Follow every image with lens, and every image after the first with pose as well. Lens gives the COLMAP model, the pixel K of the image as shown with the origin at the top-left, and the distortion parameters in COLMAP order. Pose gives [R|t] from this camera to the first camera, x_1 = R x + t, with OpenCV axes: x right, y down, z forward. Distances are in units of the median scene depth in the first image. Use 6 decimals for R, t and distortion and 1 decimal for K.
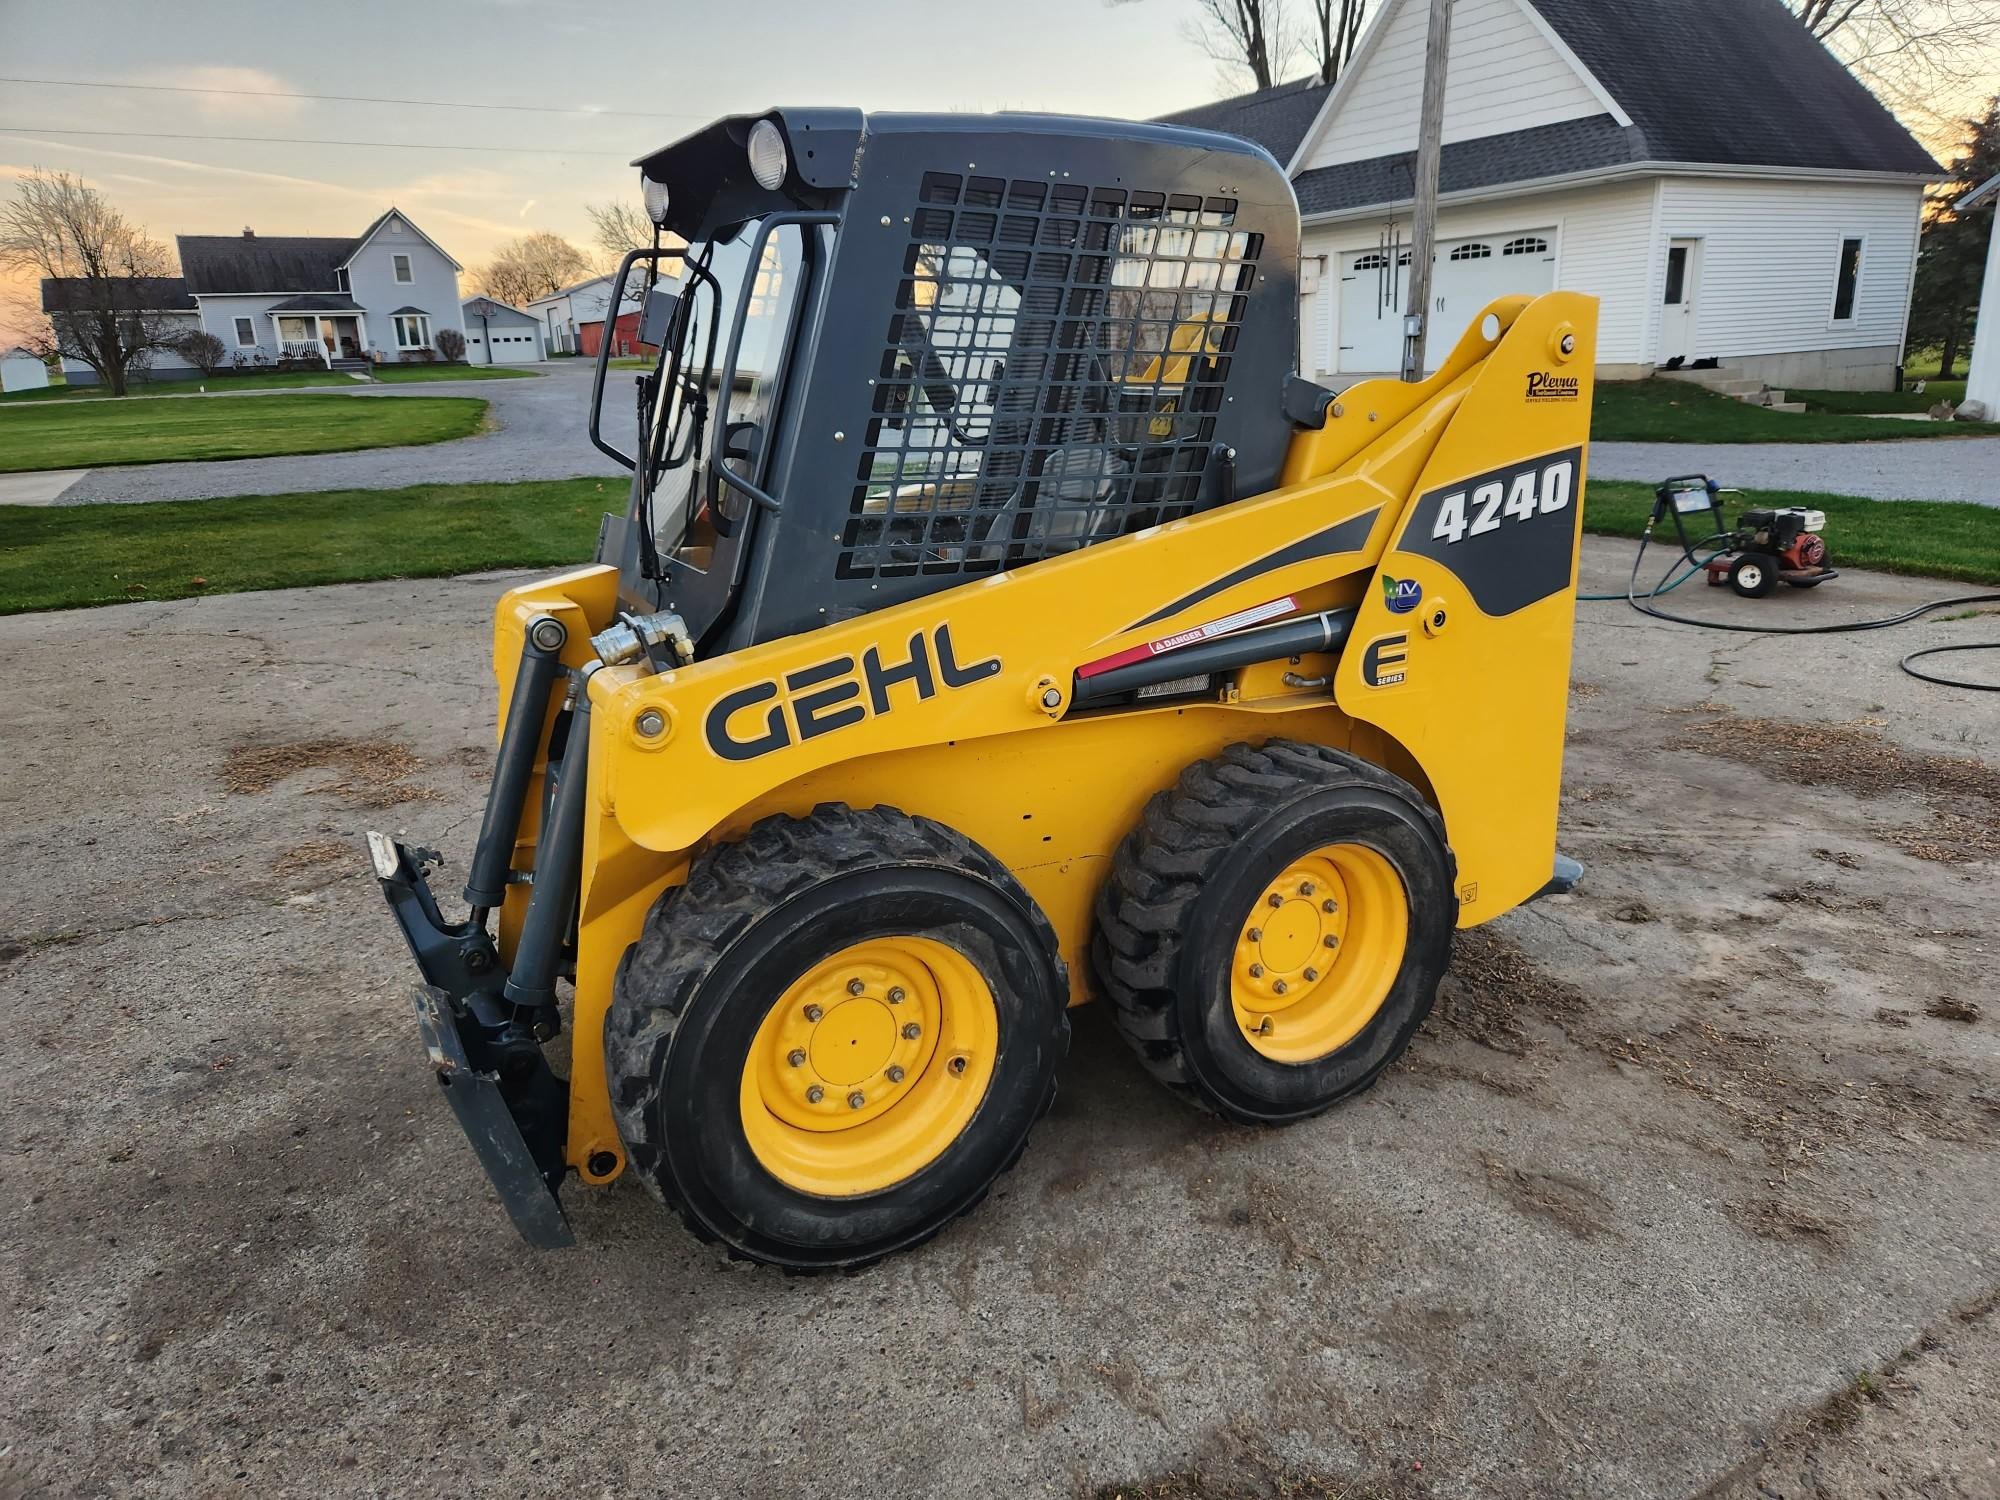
lens RADIAL K [[1341.8, 0, 926.4], [0, 1341.8, 748.6], [0, 0, 1]] dist [0.078715, -0.062785]
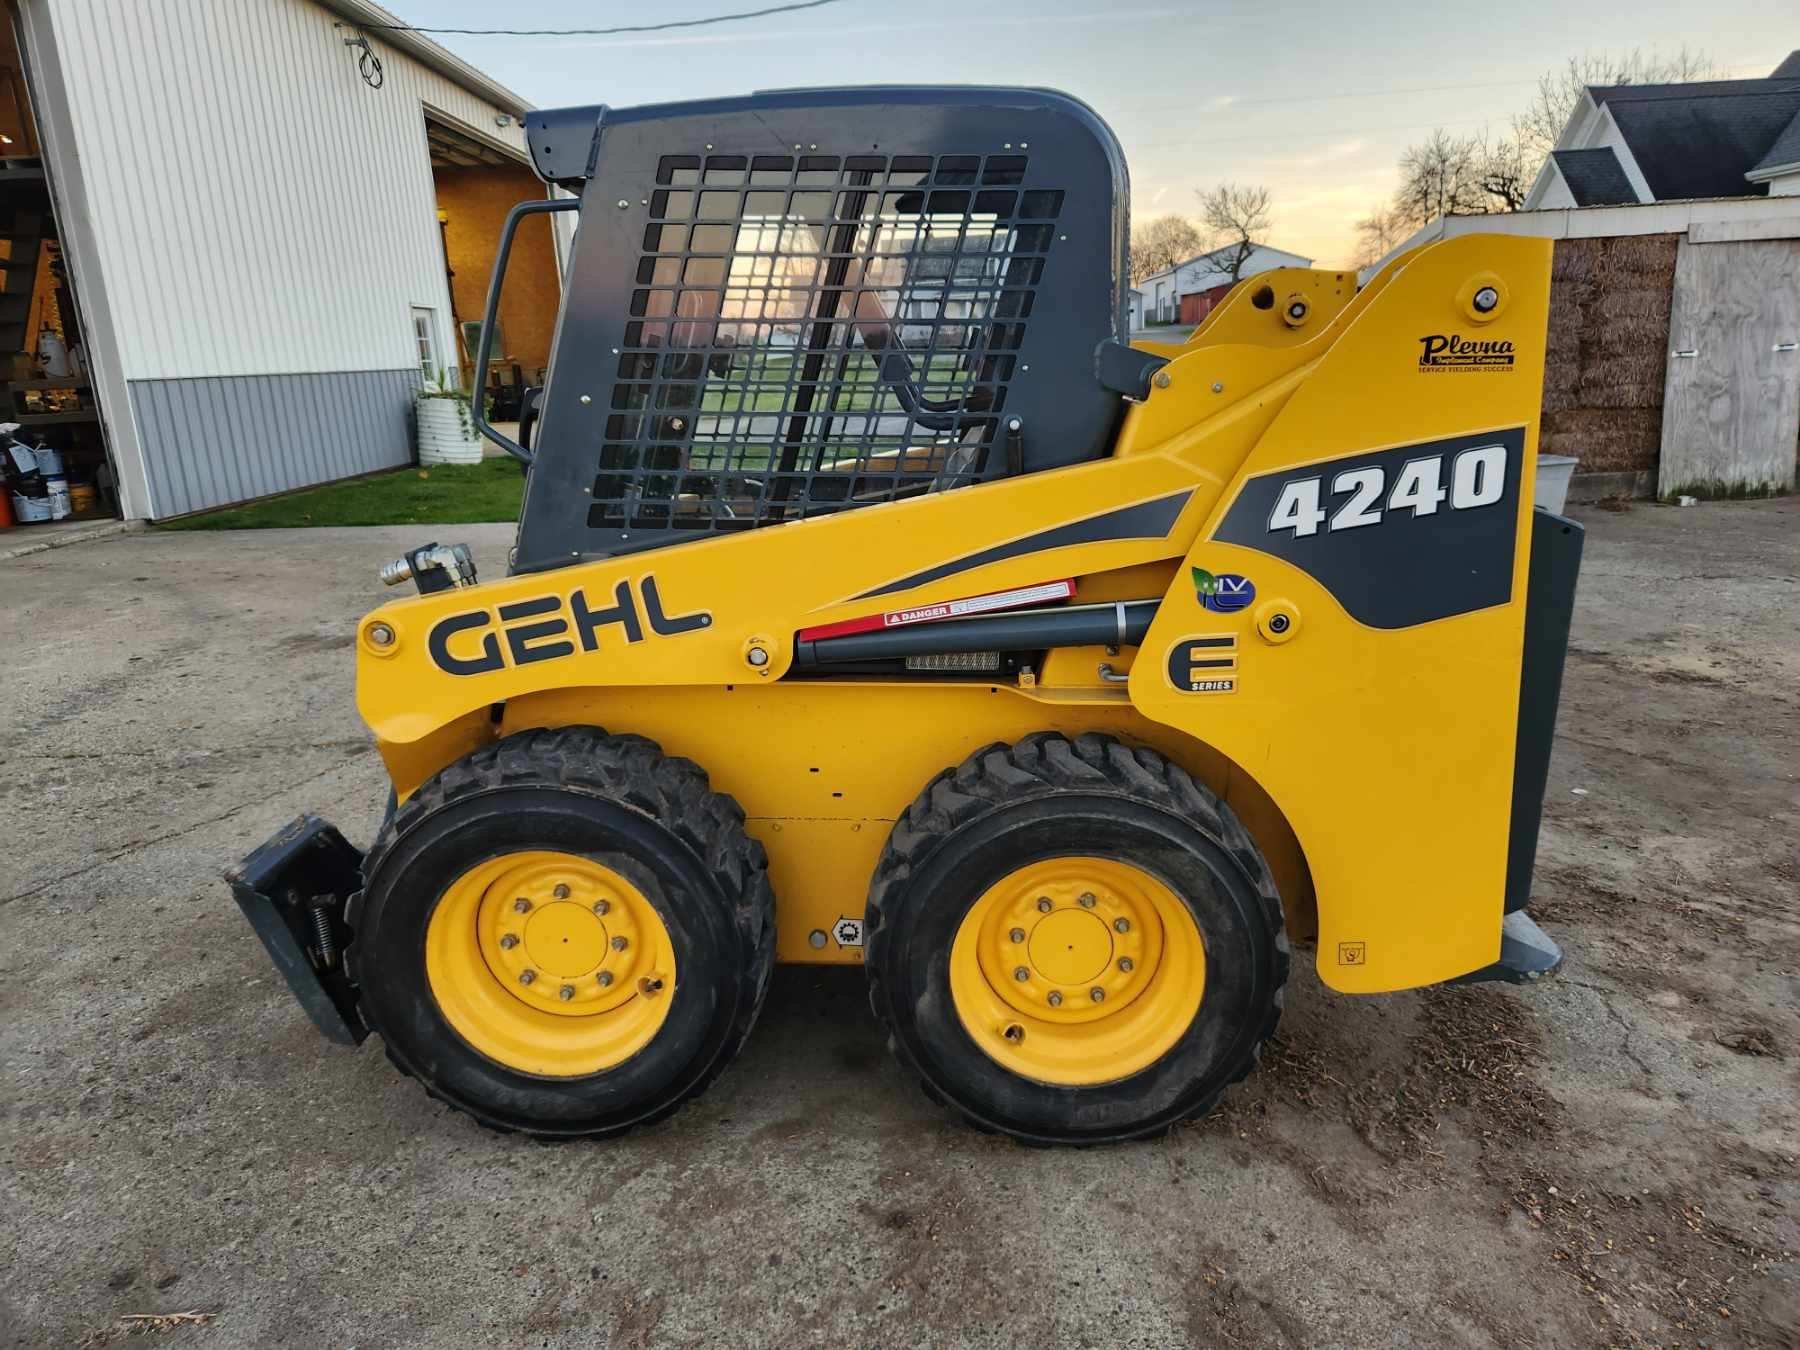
lens RADIAL K [[1186.5, 0, 902.0], [0, 1186.5, 662.1], [0, 0, 1]] dist [0.068609, -0.058213]
pose [[0.860043, 0.123072, -0.495156, 0.575513], [-0.125917, 0.991652, 0.027770, -0.065330], [0.494440, 0.038465, 0.868360, 0.237749]]
